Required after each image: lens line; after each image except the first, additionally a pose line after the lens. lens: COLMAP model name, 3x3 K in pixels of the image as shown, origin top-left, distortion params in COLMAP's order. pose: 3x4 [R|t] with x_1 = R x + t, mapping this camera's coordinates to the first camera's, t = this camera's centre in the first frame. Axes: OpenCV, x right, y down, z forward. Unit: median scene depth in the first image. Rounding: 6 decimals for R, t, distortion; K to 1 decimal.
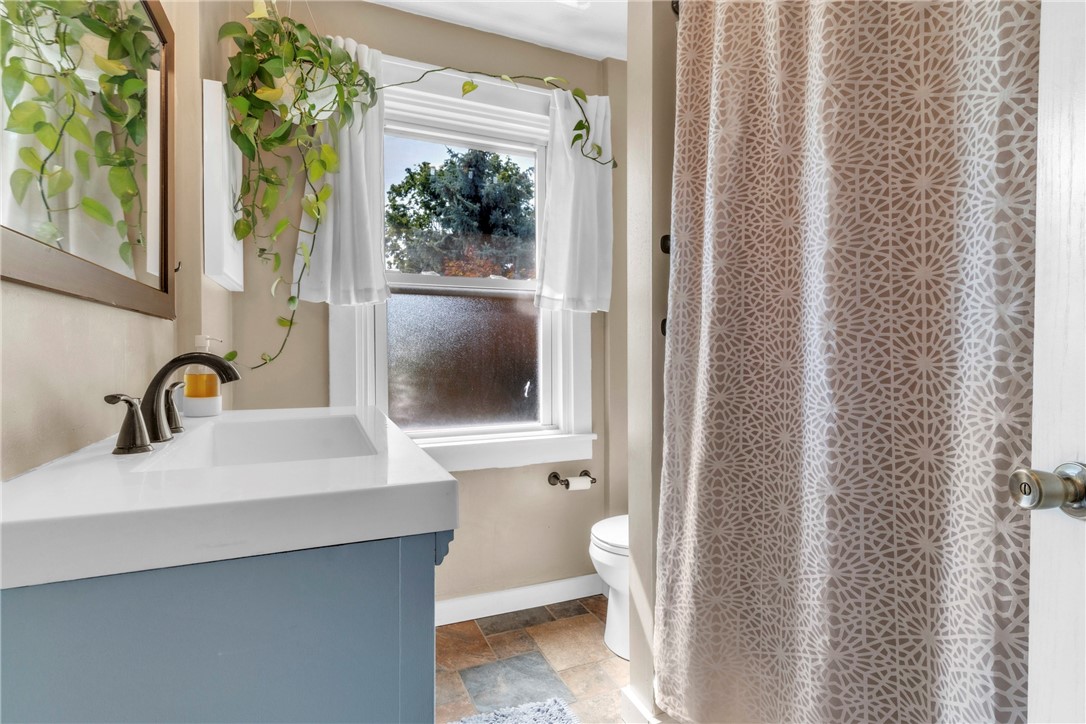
lens RADIAL K [[517.0, 0, 541.6], [0, 517.0, 361.0], [0, 0, 1]] dist [-0.000141, 0.000225]
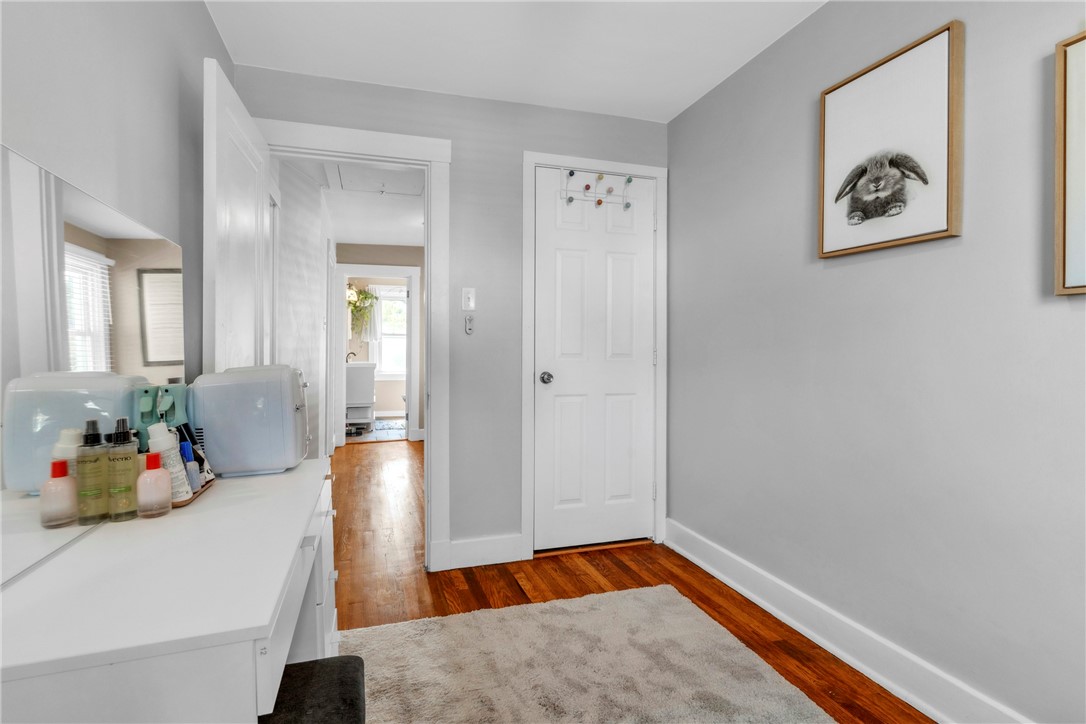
lens RADIAL K [[517.0, 0, 539.2], [0, 517.0, 358.7], [0, 0, 1]] dist [-0.000141, 0.000225]
pose [[0.995207, -0.000393, -0.097790, 1.699803], [0.002099, 0.999847, 0.017338, -0.037557], [0.097769, -0.017460, 0.995056, -3.775231]]
